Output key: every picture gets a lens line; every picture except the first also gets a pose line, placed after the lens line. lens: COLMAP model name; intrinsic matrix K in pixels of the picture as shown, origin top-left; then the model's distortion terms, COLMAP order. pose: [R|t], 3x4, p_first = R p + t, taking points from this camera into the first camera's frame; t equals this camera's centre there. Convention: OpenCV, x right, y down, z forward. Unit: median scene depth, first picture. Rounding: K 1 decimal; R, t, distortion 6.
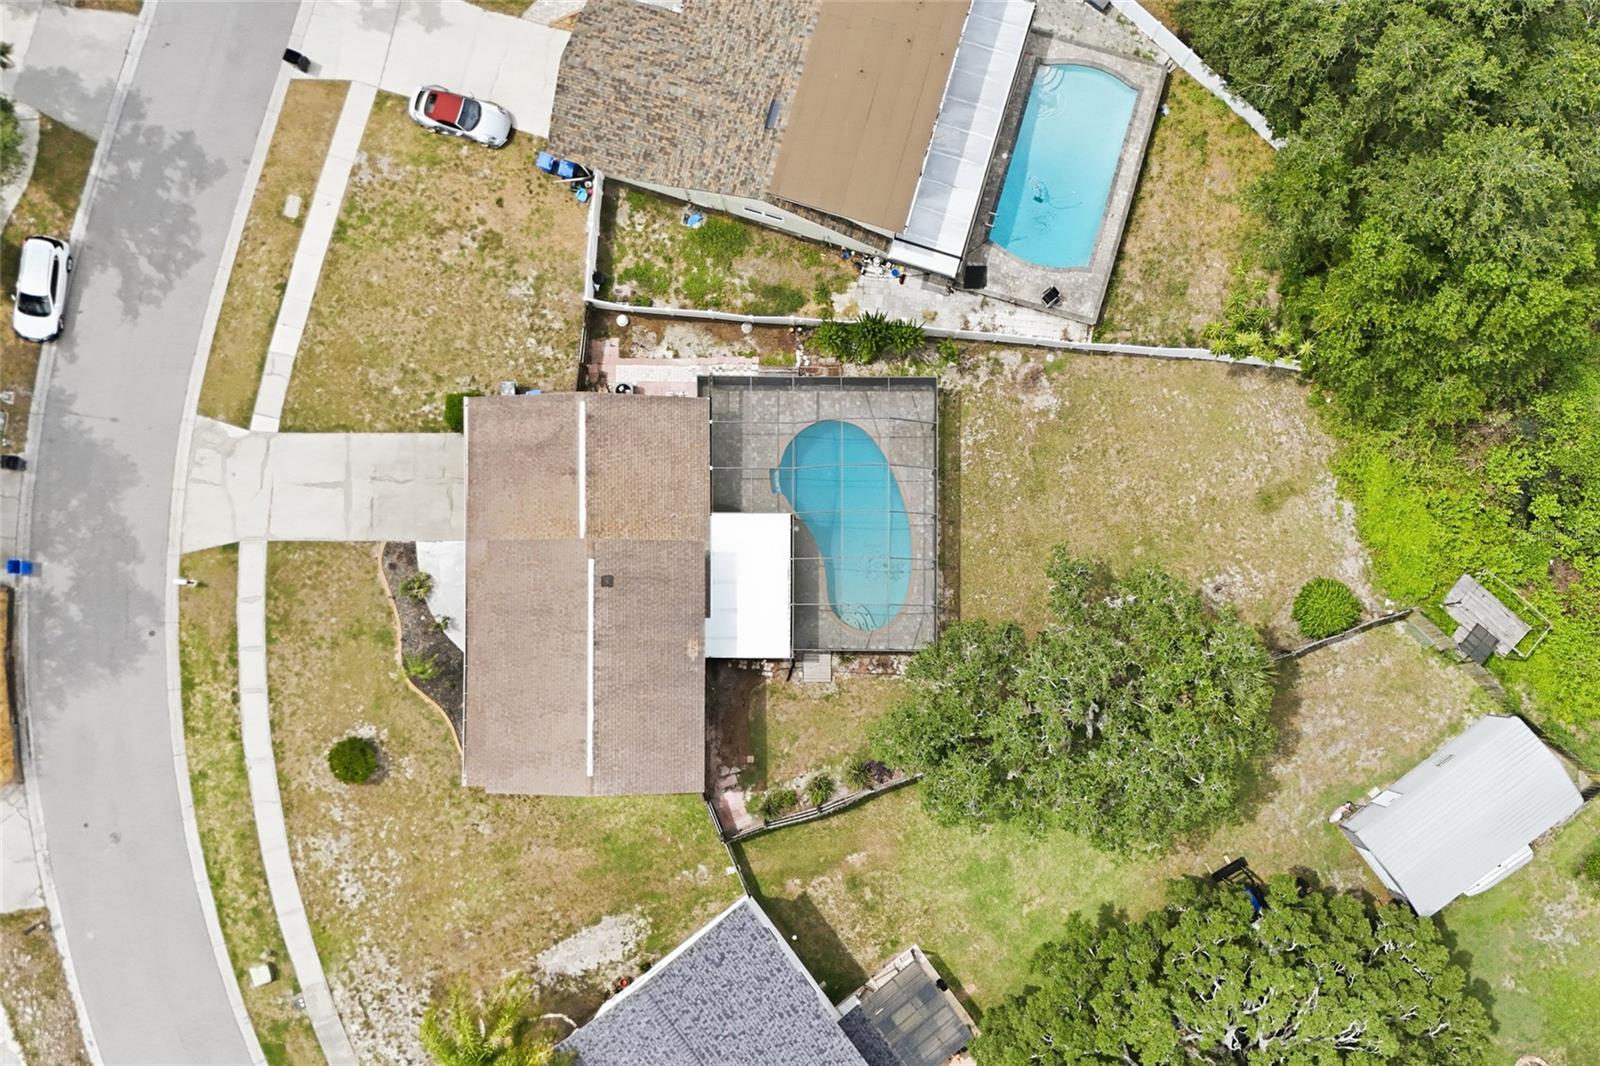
lens RADIAL K [[1106.0, 0, 800.8], [0, 1106.0, 533.5], [0, 0, 1]] dist [0.038271, -0.007870]
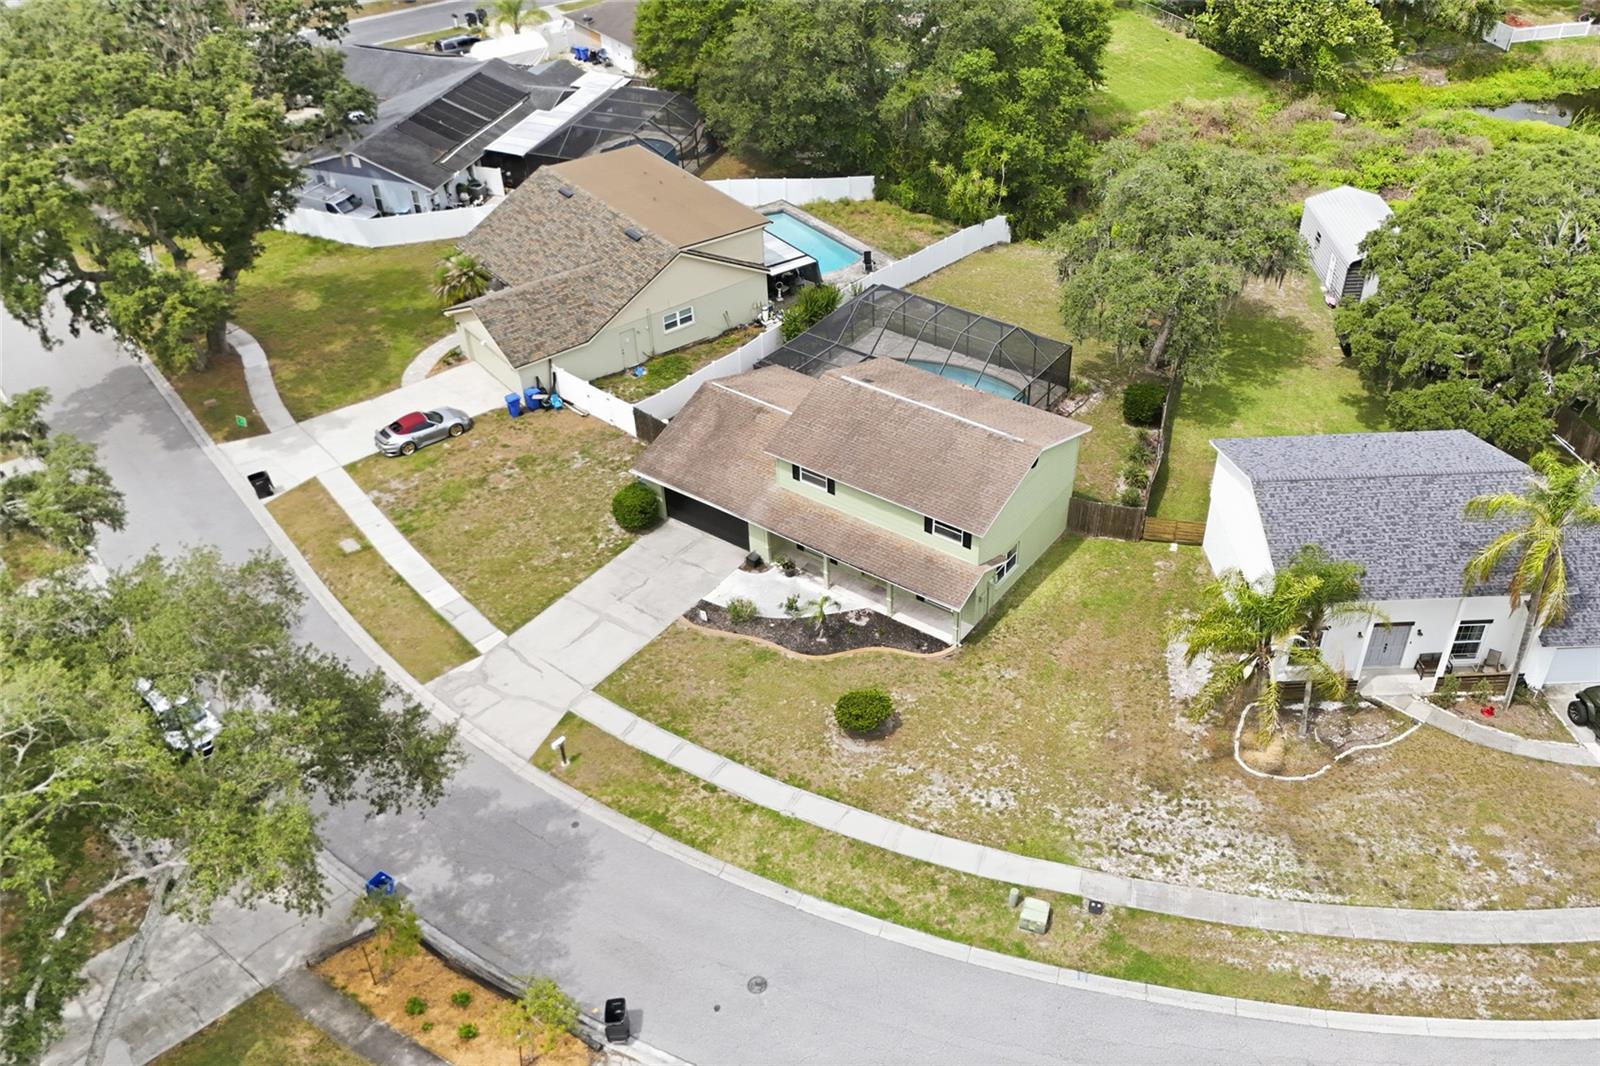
lens RADIAL K [[1106.0, 0, 798.8], [0, 1106.0, 534.5], [0, 0, 1]] dist [0.038271, -0.007870]
pose [[0.609810, -0.550985, 0.569690, -0.824360], [0.791635, 0.457932, -0.404489, 0.437215], [-0.038012, 0.697649, 0.715431, 0.307044]]
